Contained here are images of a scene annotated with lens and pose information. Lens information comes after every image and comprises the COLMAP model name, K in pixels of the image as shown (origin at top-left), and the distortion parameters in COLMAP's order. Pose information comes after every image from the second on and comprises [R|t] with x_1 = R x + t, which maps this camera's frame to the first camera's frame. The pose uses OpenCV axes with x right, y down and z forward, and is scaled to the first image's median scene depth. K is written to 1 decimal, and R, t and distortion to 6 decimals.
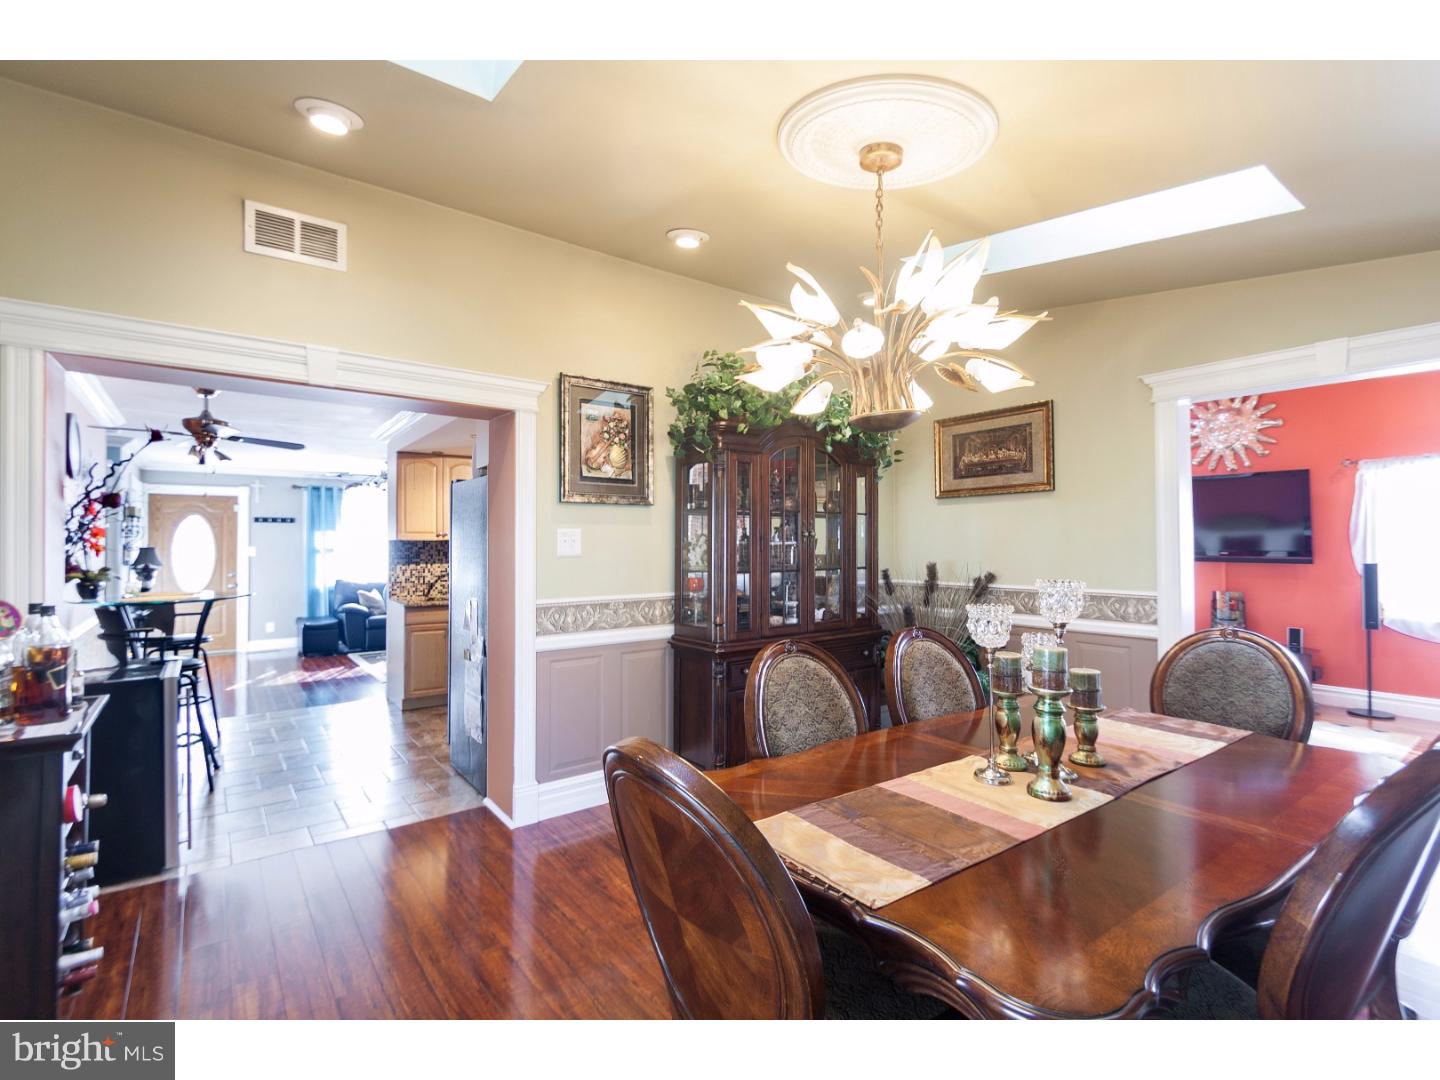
lens RADIAL K [[682.8, 0, 716.5], [0, 682.8, 535.7], [0, 0, 1]] dist [0.002507, -0.004999]
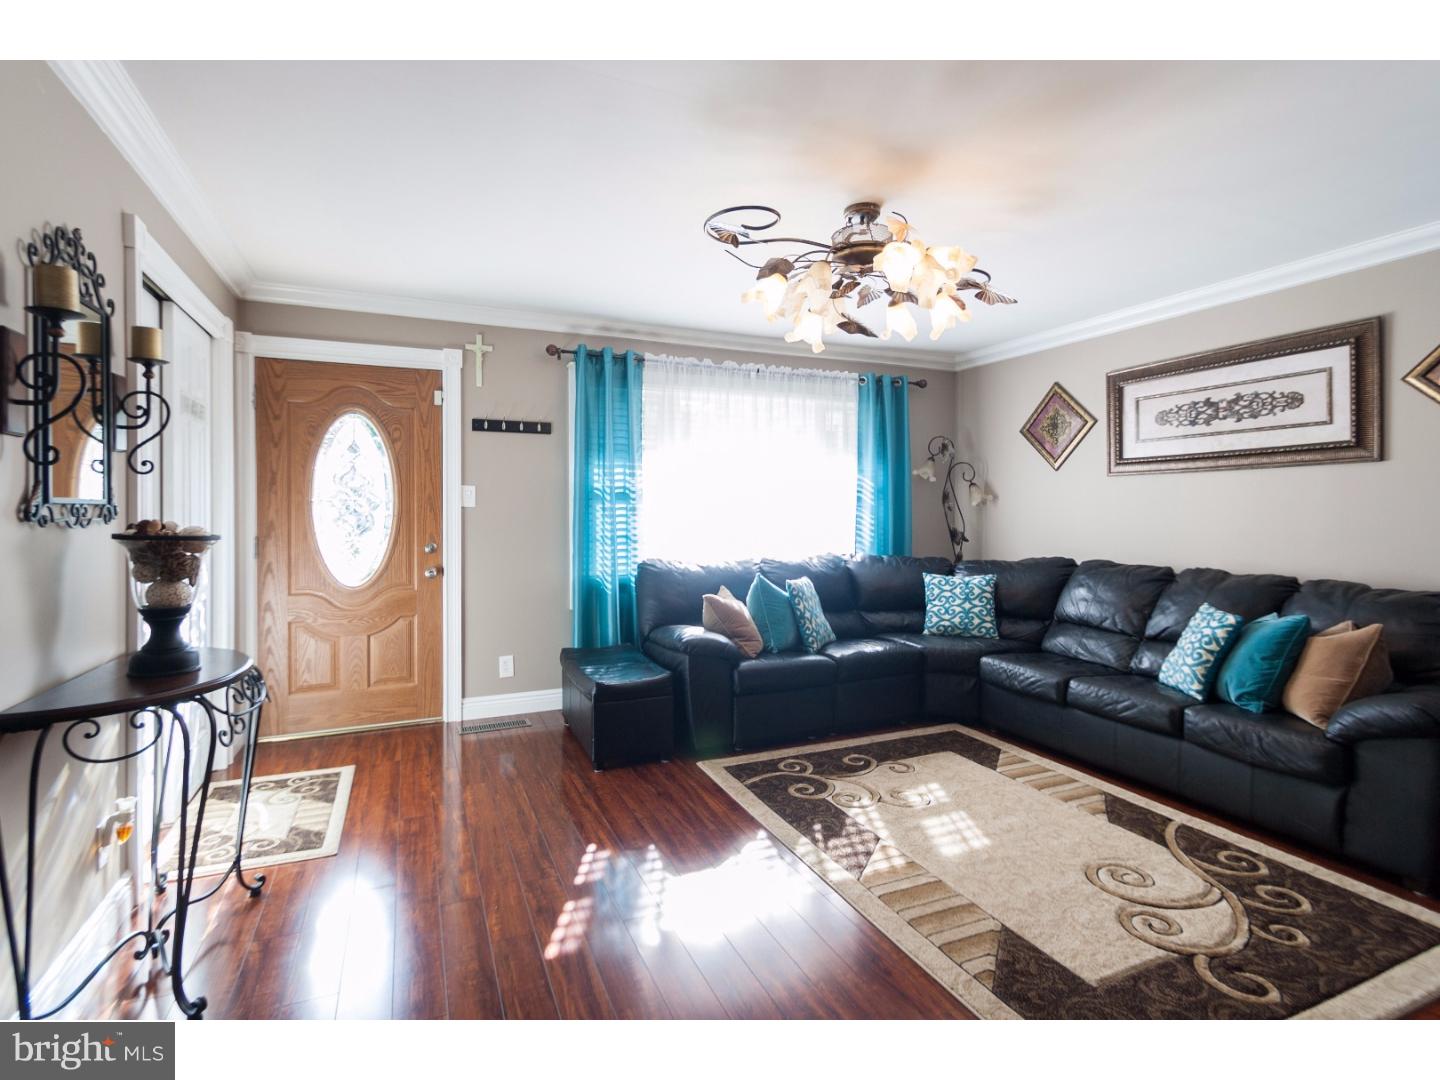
lens RADIAL K [[682.8, 0, 704.4], [0, 682.8, 513.8], [0, 0, 1]] dist [0.002507, -0.004999]
pose [[0.967537, 0.003057, -0.252711, -0.418843], [0.001797, 0.999818, 0.018976, 0.026454], [0.252723, -0.018814, 0.967356, 0.606722]]
